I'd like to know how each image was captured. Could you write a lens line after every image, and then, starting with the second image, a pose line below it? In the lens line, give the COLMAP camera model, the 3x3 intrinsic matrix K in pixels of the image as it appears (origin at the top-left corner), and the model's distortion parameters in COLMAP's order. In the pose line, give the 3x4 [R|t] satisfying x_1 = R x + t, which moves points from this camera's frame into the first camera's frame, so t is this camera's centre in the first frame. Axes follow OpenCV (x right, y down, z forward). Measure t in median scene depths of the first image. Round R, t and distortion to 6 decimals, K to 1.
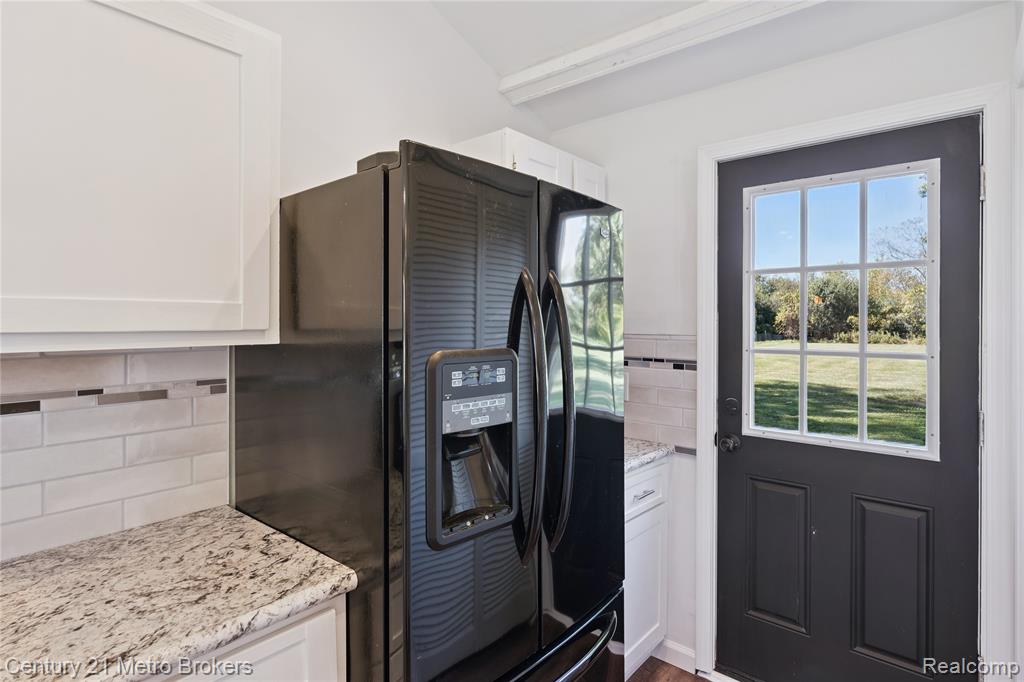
lens RADIAL K [[541.9, 0, 511.6], [0, 541.9, 321.1], [0, 0, 1]] dist [-0.000576, 0.000335]
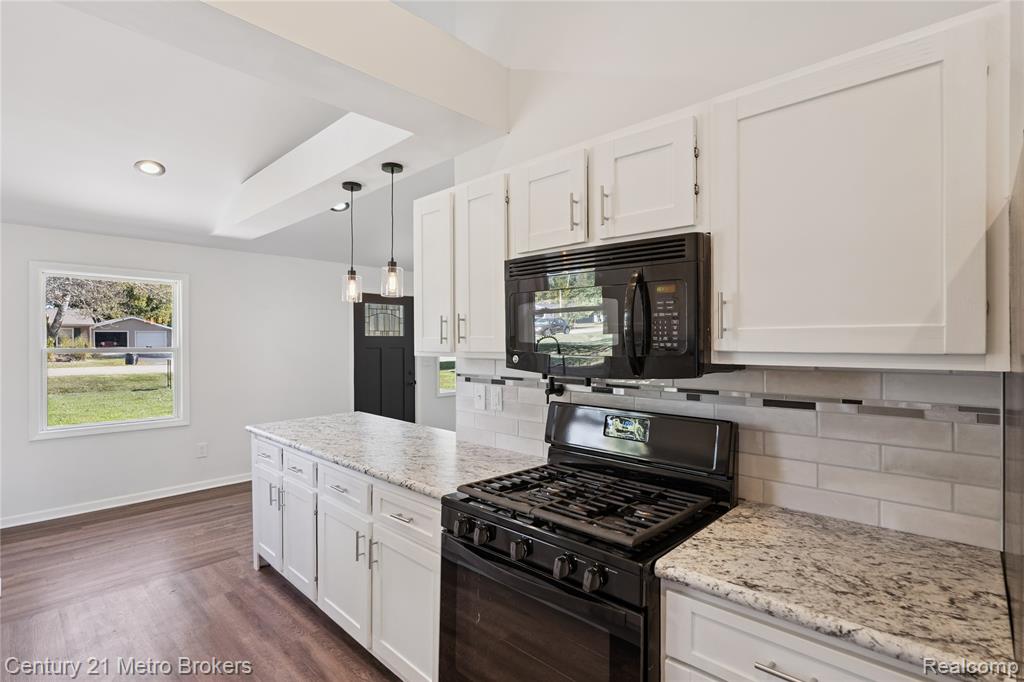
lens RADIAL K [[491.4, 0, 512.0], [0, 491.4, 341.0], [0, 0, 1]] dist [-0.000172, -0.000499]
pose [[-0.045746, -0.001298, -0.998952, 0.393275], [0.003232, 0.999994, -0.001447, -0.007548], [0.998948, -0.003295, -0.045741, 0.302705]]
